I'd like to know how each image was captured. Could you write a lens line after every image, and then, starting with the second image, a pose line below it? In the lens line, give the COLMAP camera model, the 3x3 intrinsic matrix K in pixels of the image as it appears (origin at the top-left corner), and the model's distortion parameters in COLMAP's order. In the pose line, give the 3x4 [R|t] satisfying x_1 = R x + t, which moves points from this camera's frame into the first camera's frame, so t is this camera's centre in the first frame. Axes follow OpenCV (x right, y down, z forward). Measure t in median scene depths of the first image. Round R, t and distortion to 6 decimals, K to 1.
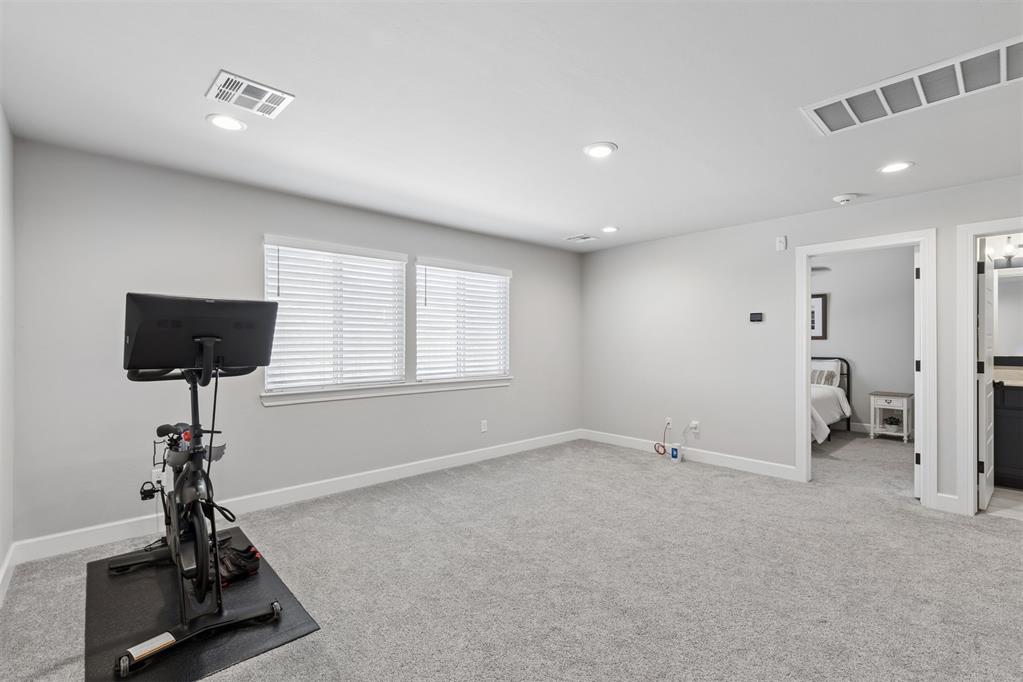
lens RADIAL K [[460.4, 0, 509.8], [0, 460.4, 340.6], [0, 0, 1]] dist [0.004656, -0.000760]
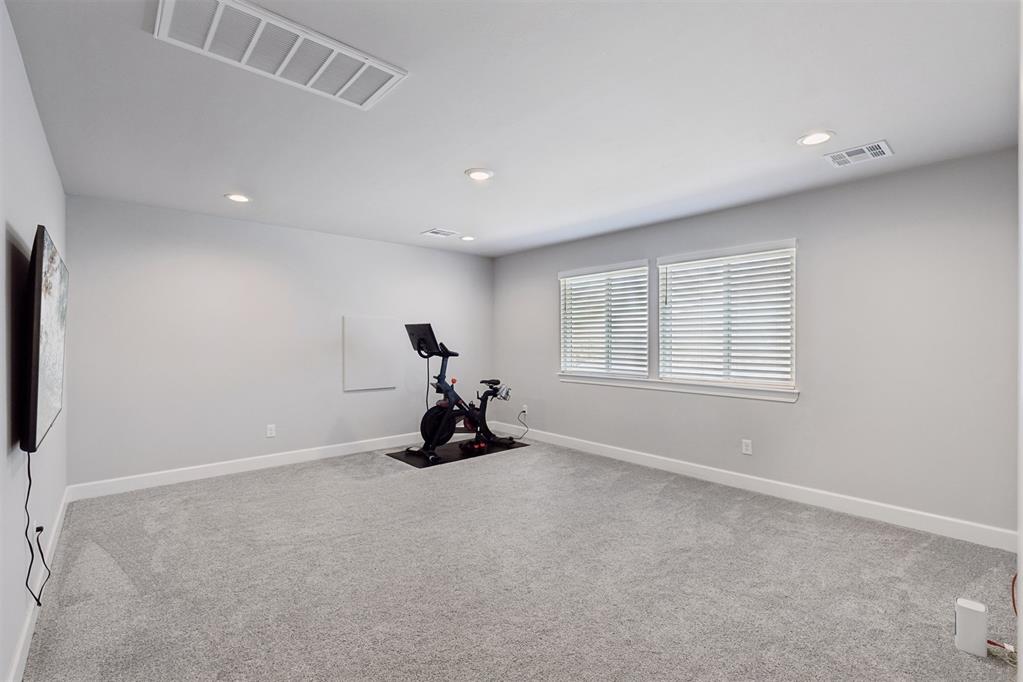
lens RADIAL K [[460.4, 0, 509.6], [0, 460.4, 340.4], [0, 0, 1]] dist [0.004656, -0.000760]
pose [[-0.024209, -0.005649, -0.999691, 0.833017], [-0.001473, 0.999983, -0.005615, 0.009465], [0.999706, 0.001336, -0.024217, 0.688771]]
